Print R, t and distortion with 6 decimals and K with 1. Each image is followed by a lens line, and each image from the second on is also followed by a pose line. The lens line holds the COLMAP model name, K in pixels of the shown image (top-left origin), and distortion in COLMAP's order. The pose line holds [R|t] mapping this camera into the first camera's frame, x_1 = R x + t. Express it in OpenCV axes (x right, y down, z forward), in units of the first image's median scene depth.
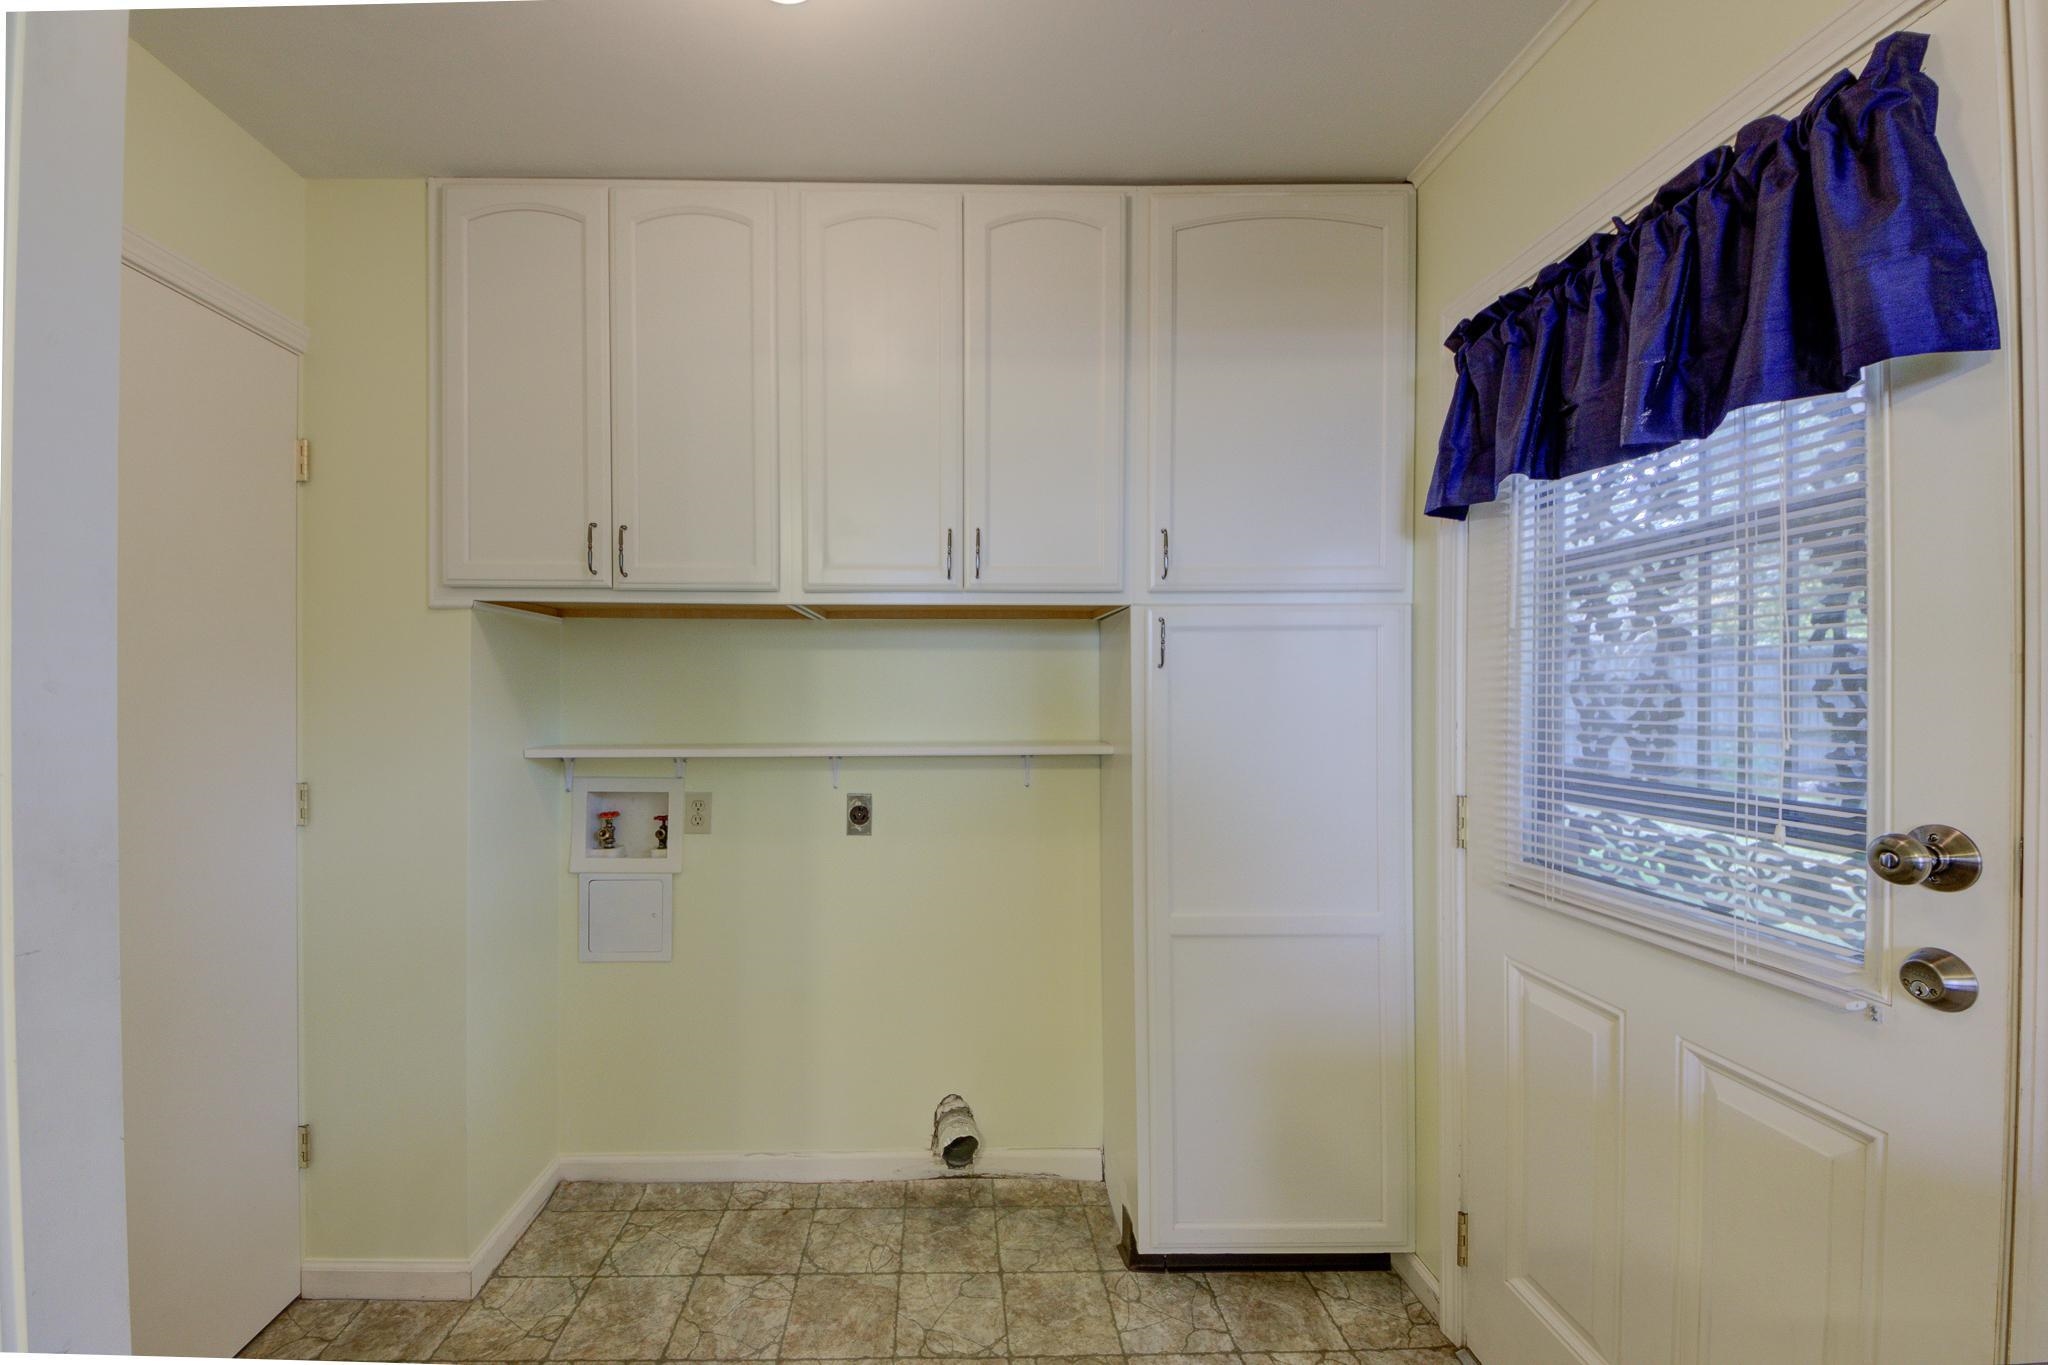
lens RADIAL K [[766.3, 0, 965.5], [0, 766.3, 691.0], [0, 0, 1]] dist [0.015122, -0.012176]
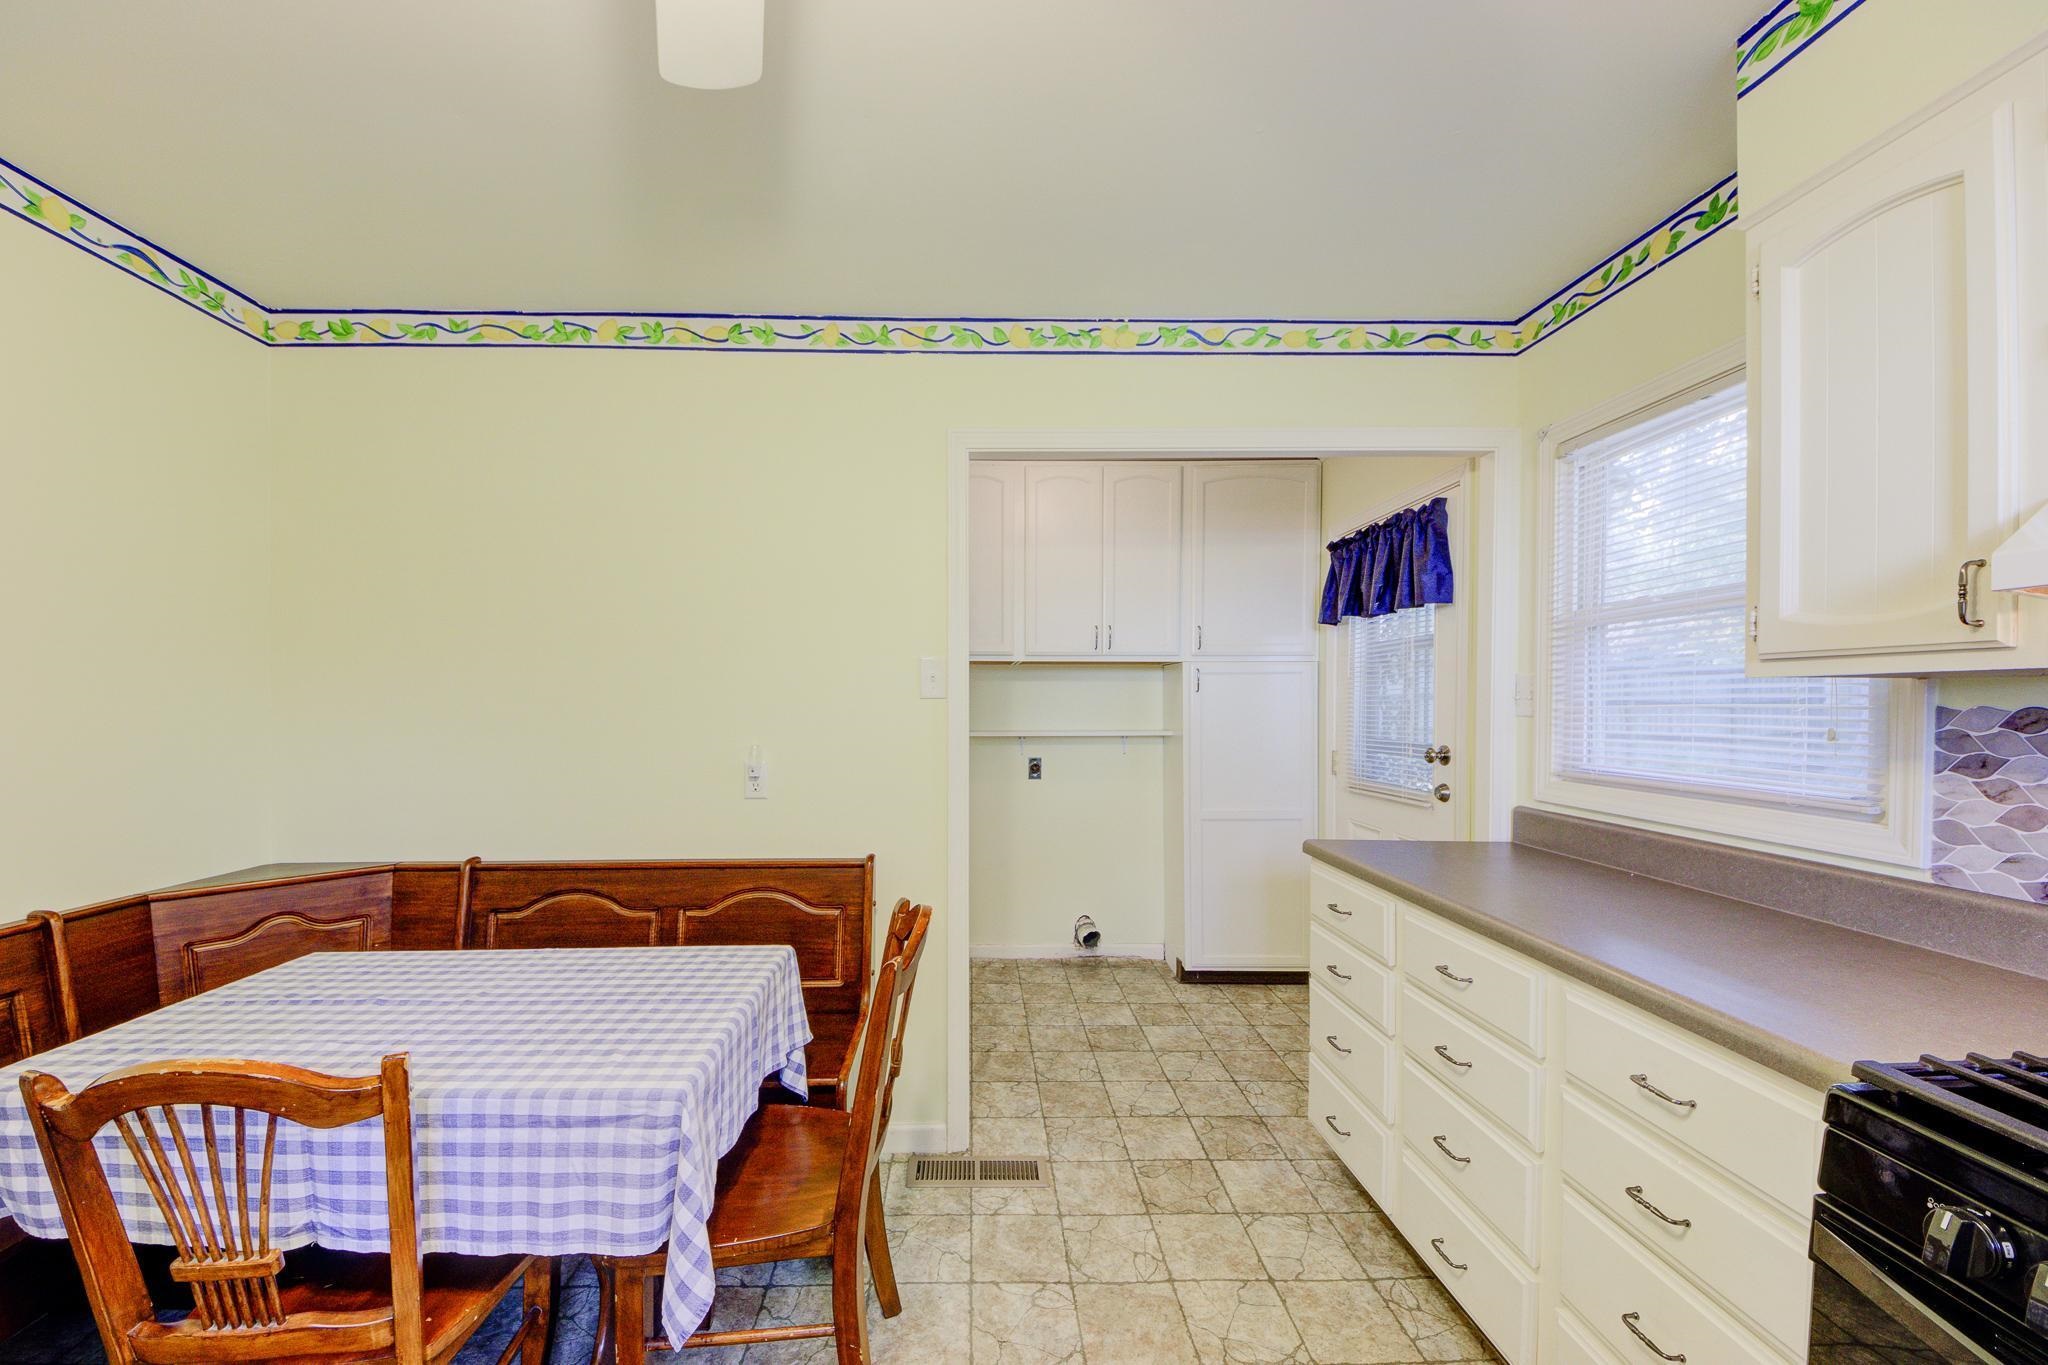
lens RADIAL K [[766.3, 0, 984.7], [0, 766.3, 712.4], [0, 0, 1]] dist [0.015122, -0.012176]
pose [[0.999996, 0.000150, 0.002795, -0.337271], [-0.000194, 0.999874, 0.015863, -0.007337], [-0.002792, -0.015863, 0.999870, -1.114160]]
